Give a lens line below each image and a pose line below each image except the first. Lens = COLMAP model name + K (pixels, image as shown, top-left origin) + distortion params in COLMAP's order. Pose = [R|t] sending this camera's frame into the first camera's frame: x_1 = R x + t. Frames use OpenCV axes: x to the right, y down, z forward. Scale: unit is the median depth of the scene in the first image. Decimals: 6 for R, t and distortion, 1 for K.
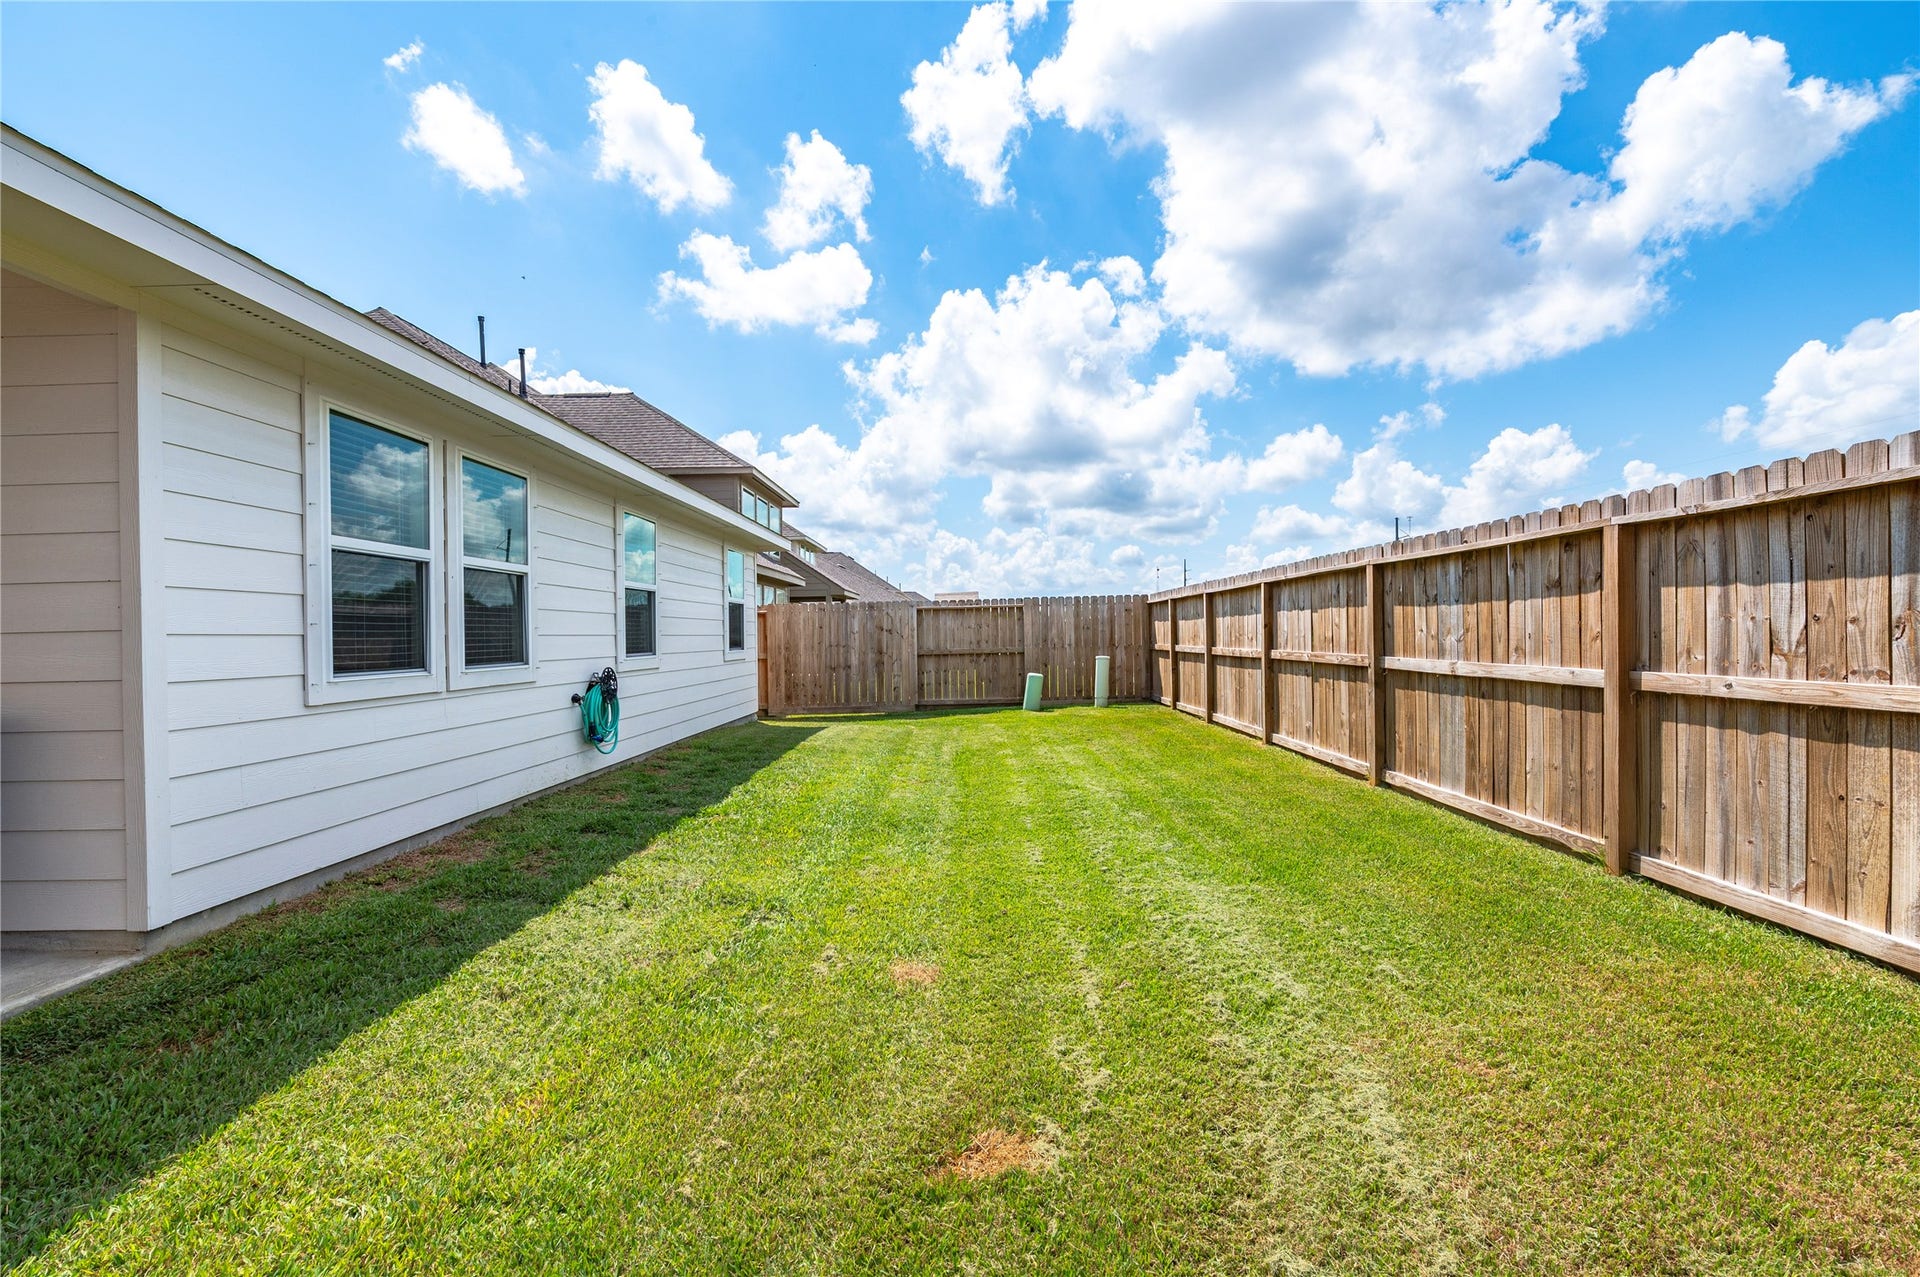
lens RADIAL K [[860.0, 0, 1009.7], [0, 860.0, 648.2], [0, 0, 1]] dist [0.028538, -0.000197]
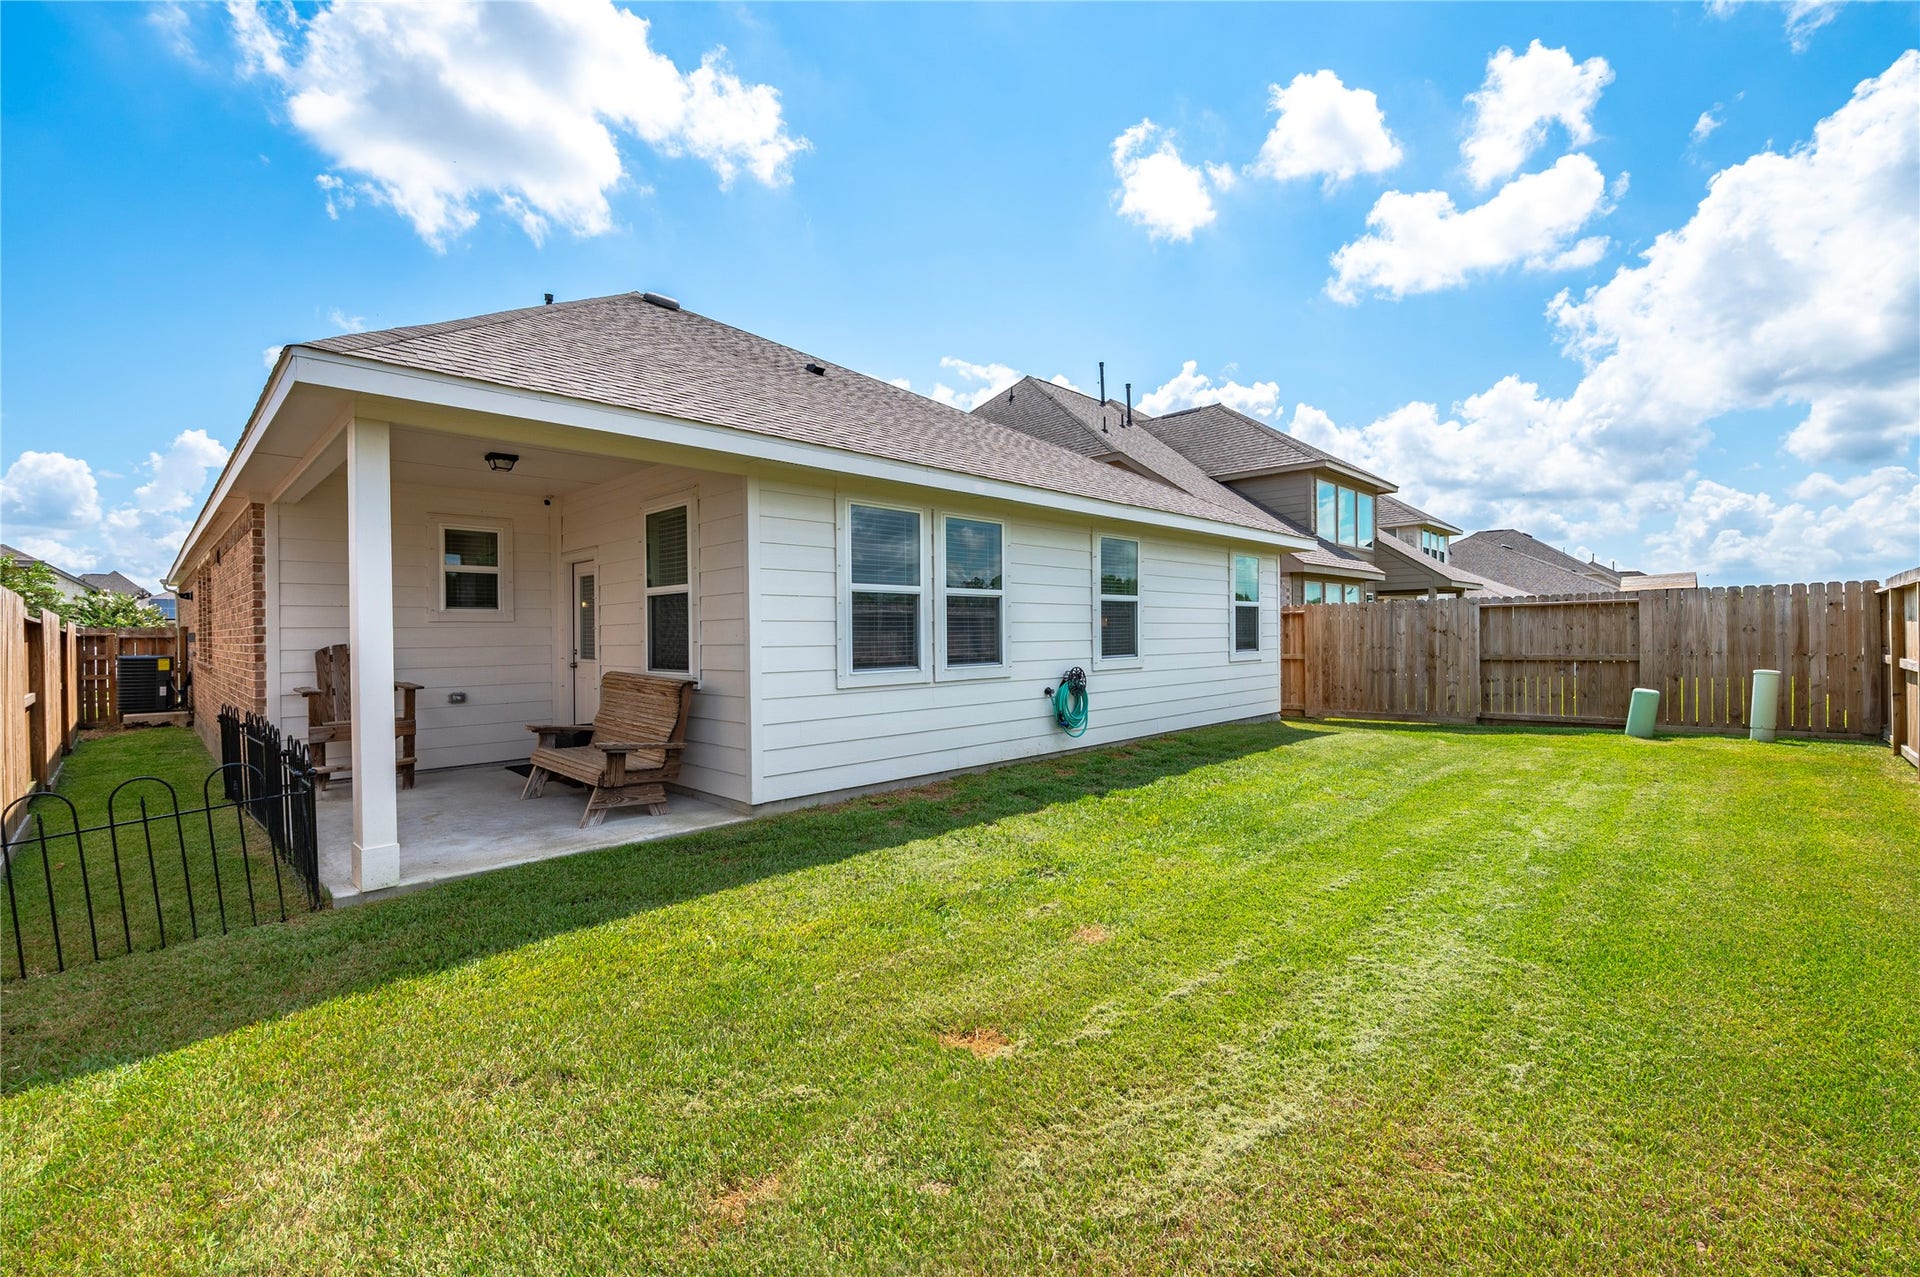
lens RADIAL K [[889.8, 0, 960.0], [0, 889.8, 638.5], [0, 0, 1]] dist [-0.005223, -0.000355]
pose [[0.698267, 0.015288, -0.715674, 0.170024], [-0.014088, 0.999872, 0.007613, -0.013525], [0.715699, 0.004766, 0.698393, -0.002184]]
